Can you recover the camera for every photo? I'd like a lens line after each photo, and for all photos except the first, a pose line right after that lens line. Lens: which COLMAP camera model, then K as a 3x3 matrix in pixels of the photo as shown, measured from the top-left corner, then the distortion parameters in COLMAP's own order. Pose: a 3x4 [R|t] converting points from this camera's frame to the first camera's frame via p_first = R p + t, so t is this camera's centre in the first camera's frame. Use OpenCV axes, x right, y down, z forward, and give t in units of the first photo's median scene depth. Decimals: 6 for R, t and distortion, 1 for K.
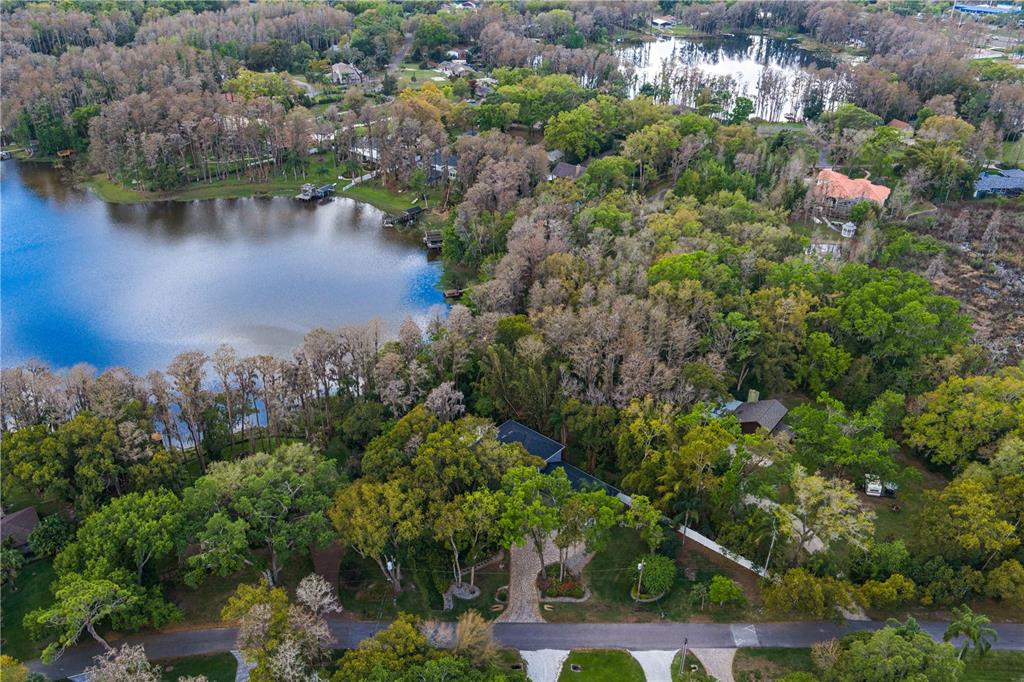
lens RADIAL K [[849.1, 0, 513.4], [0, 849.1, 340.9], [0, 0, 1]] dist [0.046478, -0.066070]
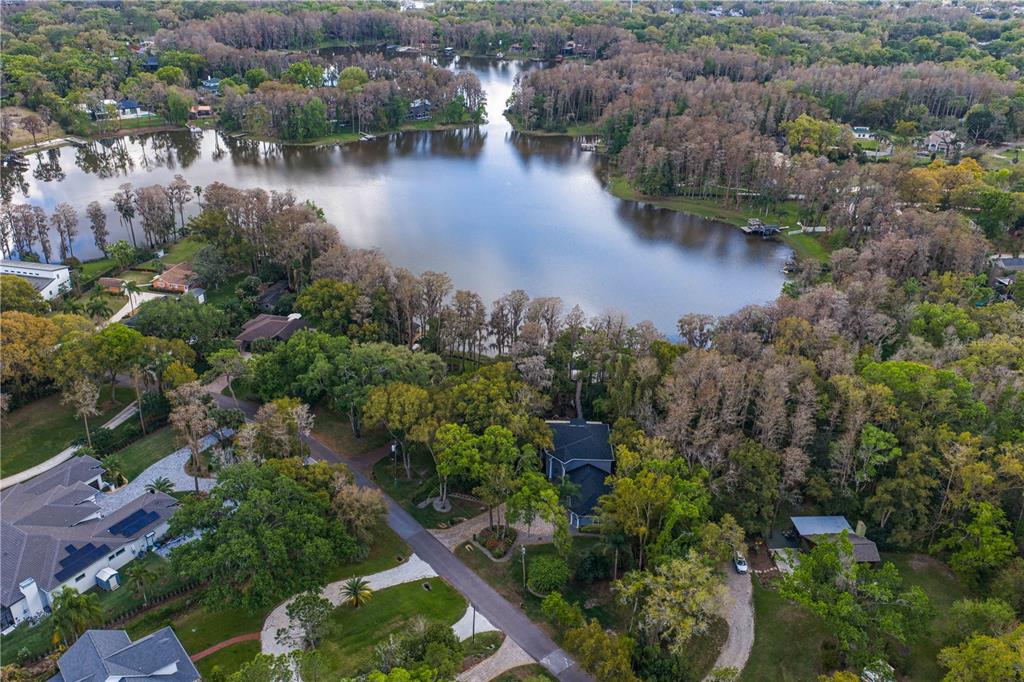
lens RADIAL K [[849.1, 0, 510.8], [0, 849.1, 337.4], [0, 0, 1]] dist [0.046478, -0.066070]
pose [[0.634778, 0.335080, -0.696260, 0.795691], [-0.381586, 0.919478, 0.094614, -0.076865], [0.671900, 0.205624, 0.711526, 0.174122]]
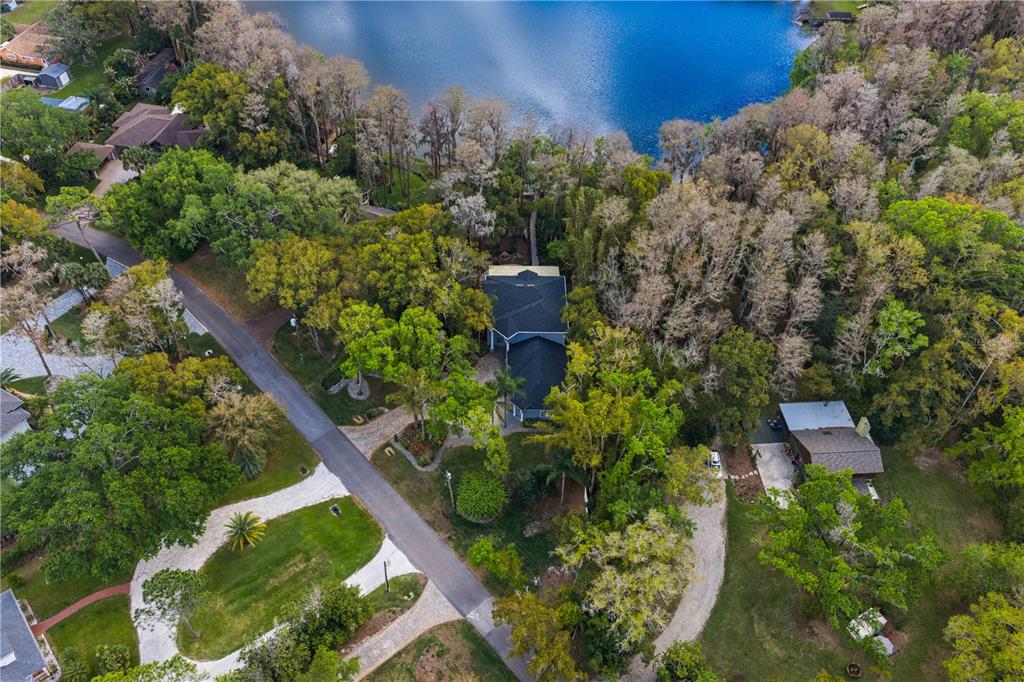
lens RADIAL K [[849.1, 0, 513.6], [0, 849.1, 342.6], [0, 0, 1]] dist [0.046478, -0.066070]
pose [[0.652988, 0.542487, -0.528502, 0.577406], [-0.374555, 0.837816, 0.397206, -0.218620], [0.658267, -0.061418, 0.750275, 0.402881]]
